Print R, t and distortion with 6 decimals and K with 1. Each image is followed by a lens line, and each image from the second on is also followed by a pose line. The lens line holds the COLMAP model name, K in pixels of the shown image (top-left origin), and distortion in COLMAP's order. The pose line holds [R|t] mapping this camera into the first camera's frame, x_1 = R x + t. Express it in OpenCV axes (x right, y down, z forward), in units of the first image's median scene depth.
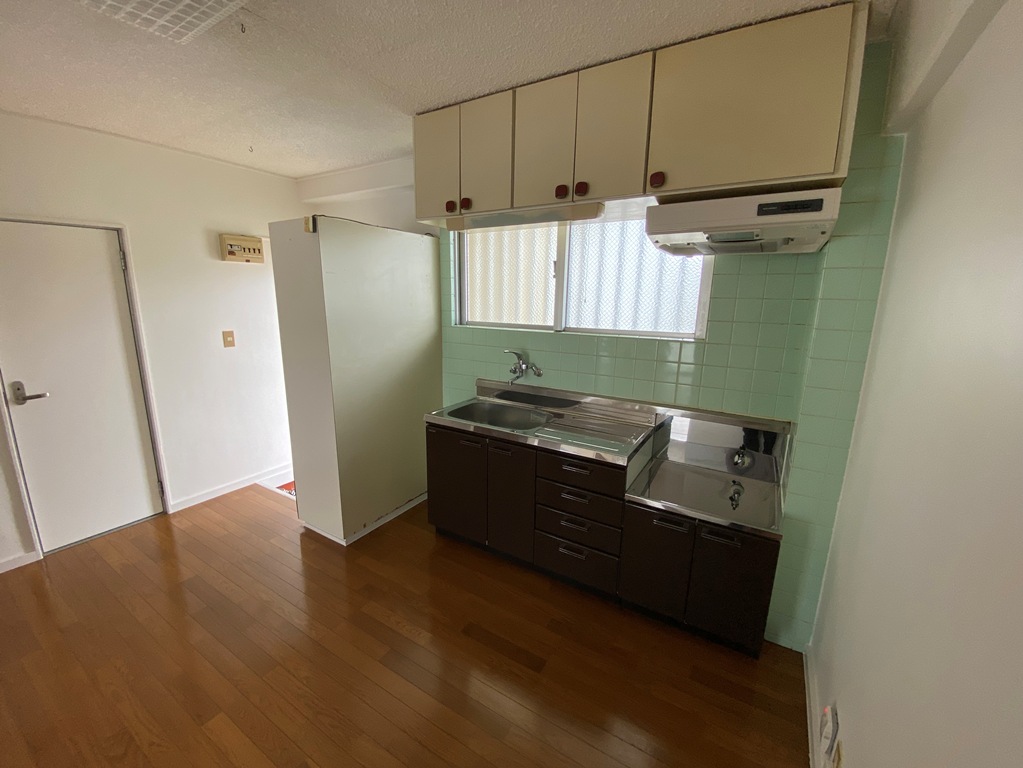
lens RADIAL K [[416.4, 0, 509.7], [0, 416.4, 387.9], [0, 0, 1]] dist [0.024757, -0.021917]
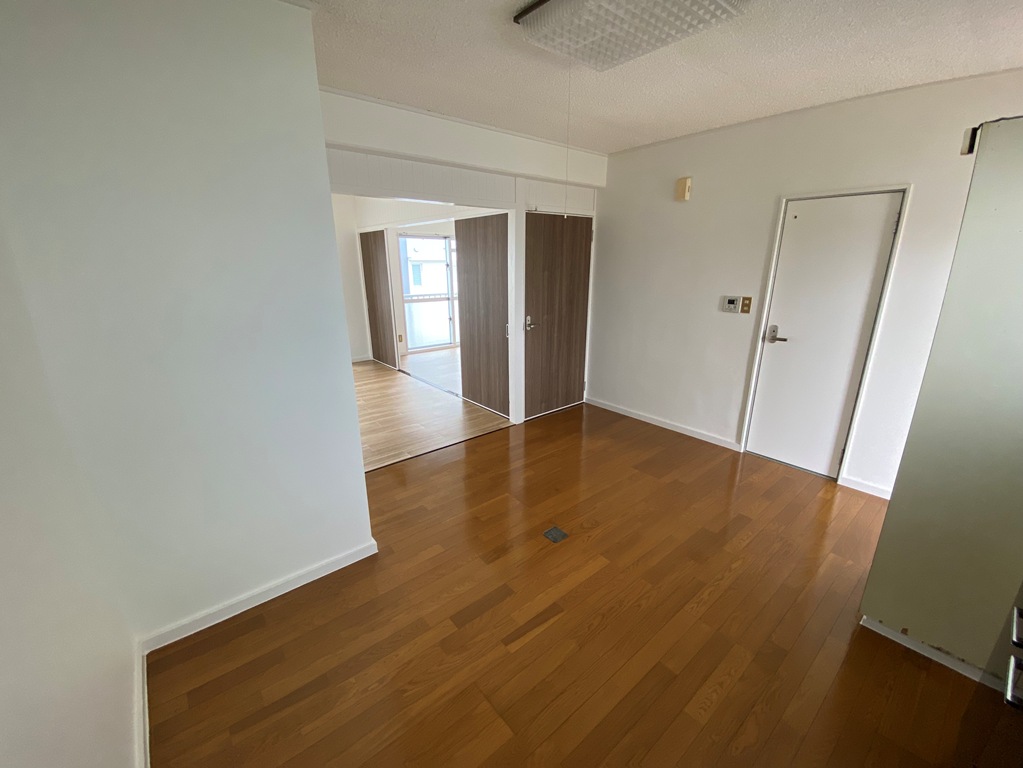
lens RADIAL K [[416.4, 0, 509.7], [0, 416.4, 387.9], [0, 0, 1]] dist [0.024757, -0.021917]
pose [[-0.326658, 0.262930, -0.907834, 0.313869], [-0.203747, 0.918352, 0.339289, -0.095525], [0.922920, 0.295800, -0.246416, 0.495904]]
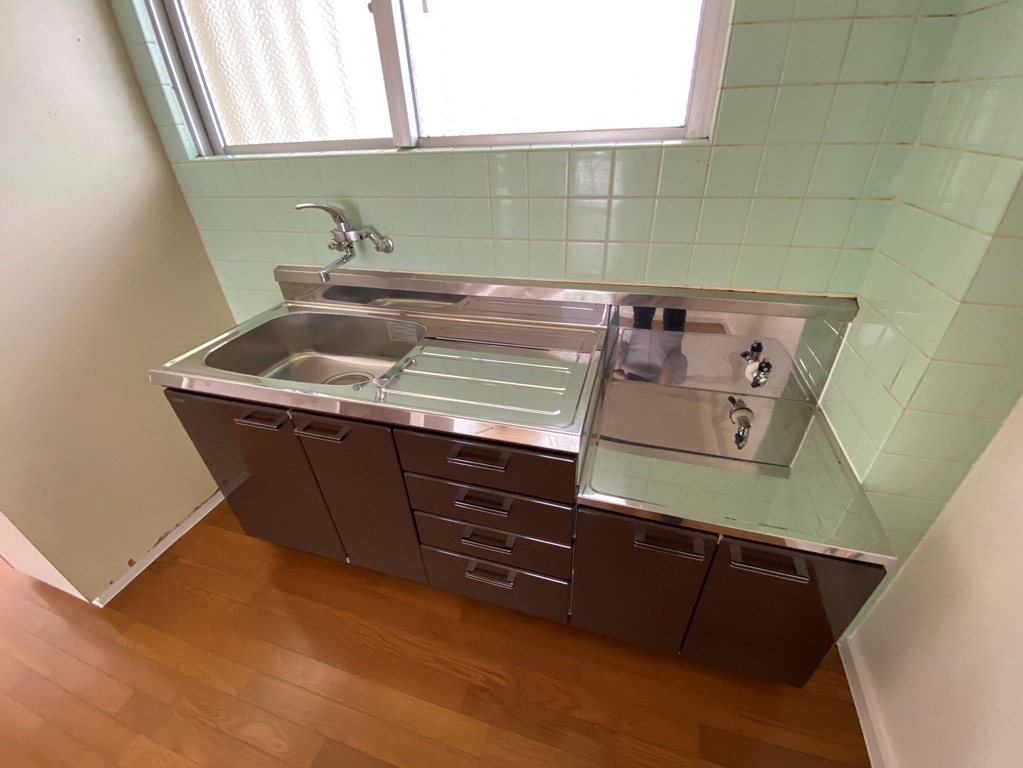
lens RADIAL K [[416.4, 0, 509.7], [0, 416.4, 387.9], [0, 0, 1]] dist [0.024757, -0.021917]
pose [[0.967836, -0.179854, 0.175915, 0.096076], [0.109173, 0.930214, 0.350405, -0.036275], [-0.226661, -0.319929, 0.919930, 0.431523]]
